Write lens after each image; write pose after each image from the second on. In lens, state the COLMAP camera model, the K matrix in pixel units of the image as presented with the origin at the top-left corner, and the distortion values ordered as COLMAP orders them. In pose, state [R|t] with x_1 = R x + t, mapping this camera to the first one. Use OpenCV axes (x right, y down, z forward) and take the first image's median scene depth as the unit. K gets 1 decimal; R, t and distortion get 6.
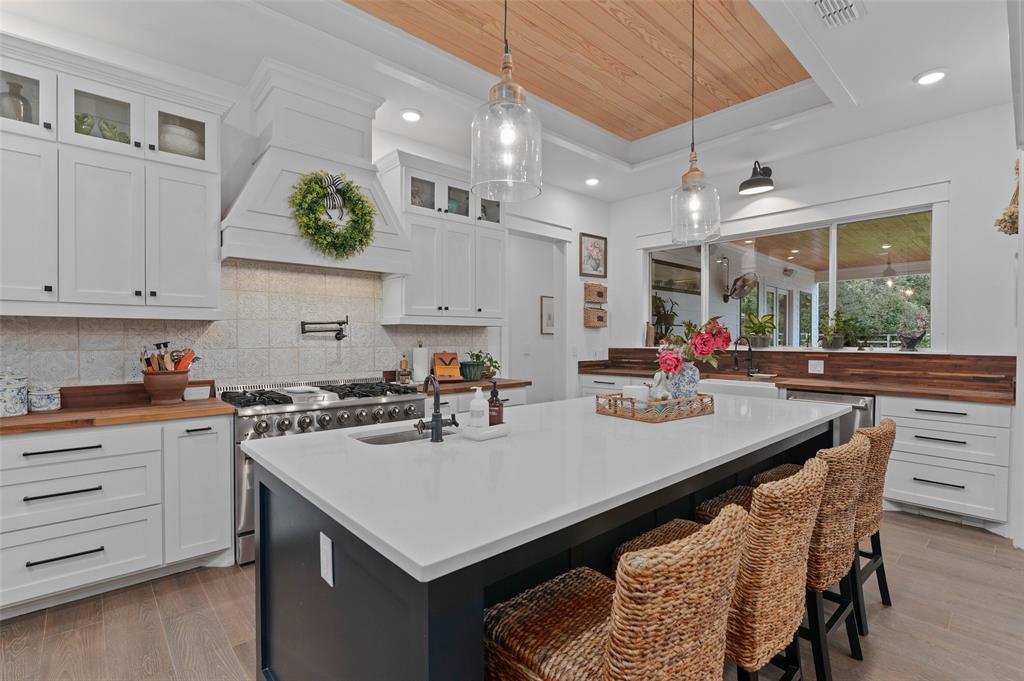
lens RADIAL K [[474.1, 0, 514.0], [0, 474.1, 343.9], [0, 0, 1]] dist [-0.000427, 0.000174]
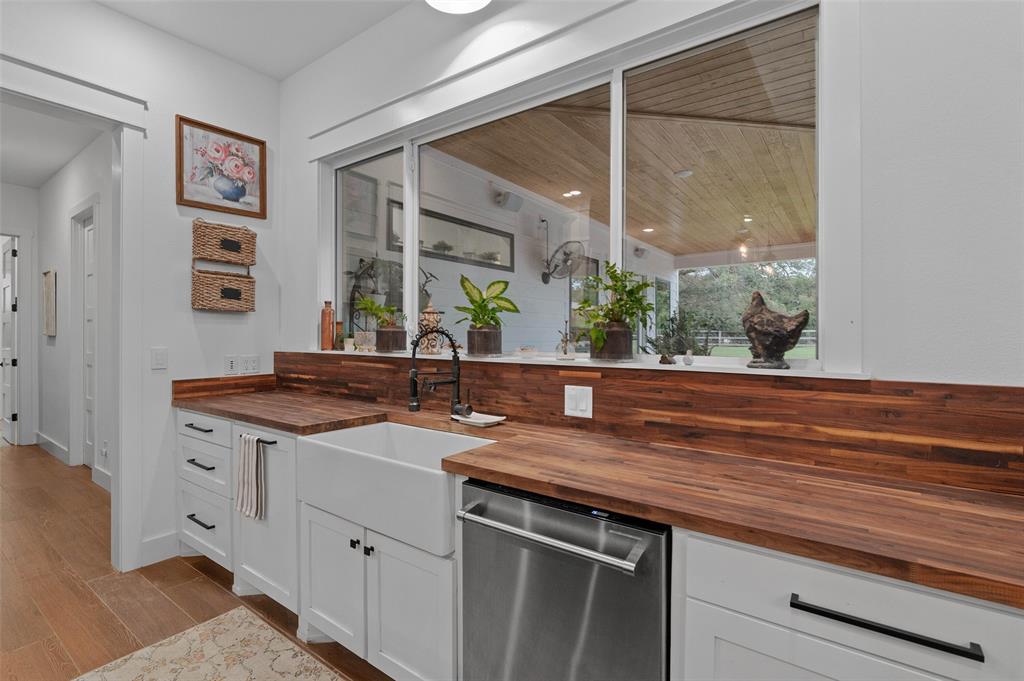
lens RADIAL K [[474.0, 0, 512.0], [0, 474.0, 340.5], [0, 0, 1]] dist [-0.011444, -0.000001]
pose [[0.981371, -0.000117, 0.192124, 0.505089], [-0.000021, 1.000000, 0.000716, -0.005977], [-0.192124, -0.000707, 0.981370, 0.605752]]
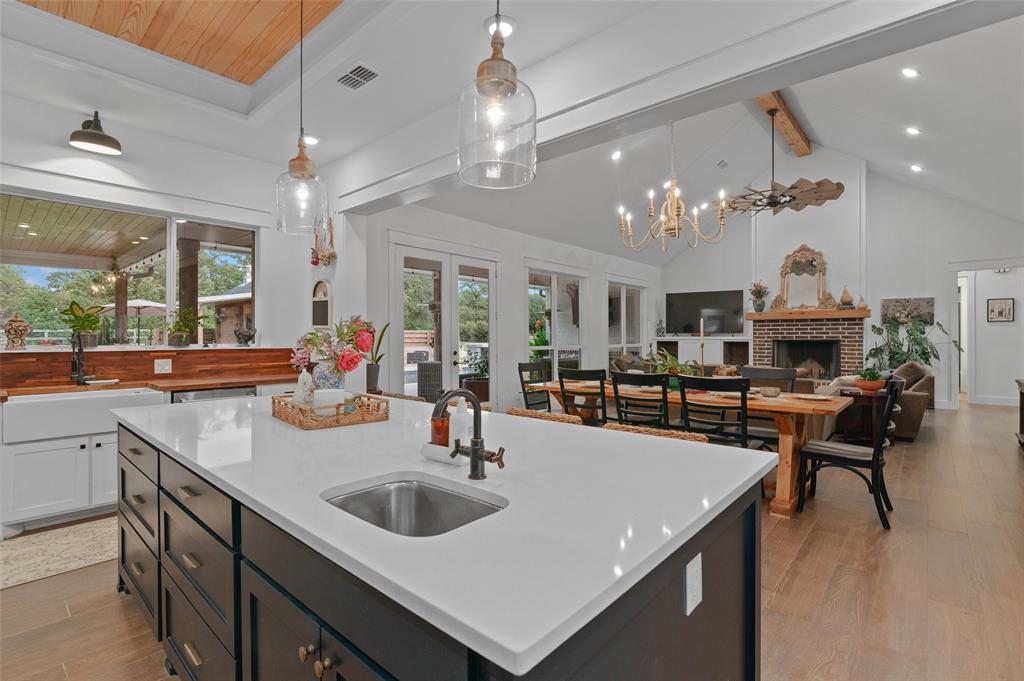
lens RADIAL K [[470.3, 0, 511.9], [0, 470.3, 335.5], [0, 0, 1]] dist [-0.002968, 0.000002]
pose [[-0.096517, 0.000064, 0.995331, -0.352015], [0.012502, 0.999921, 0.001148, -0.004431], [-0.995253, 0.012554, -0.096510, 0.412078]]
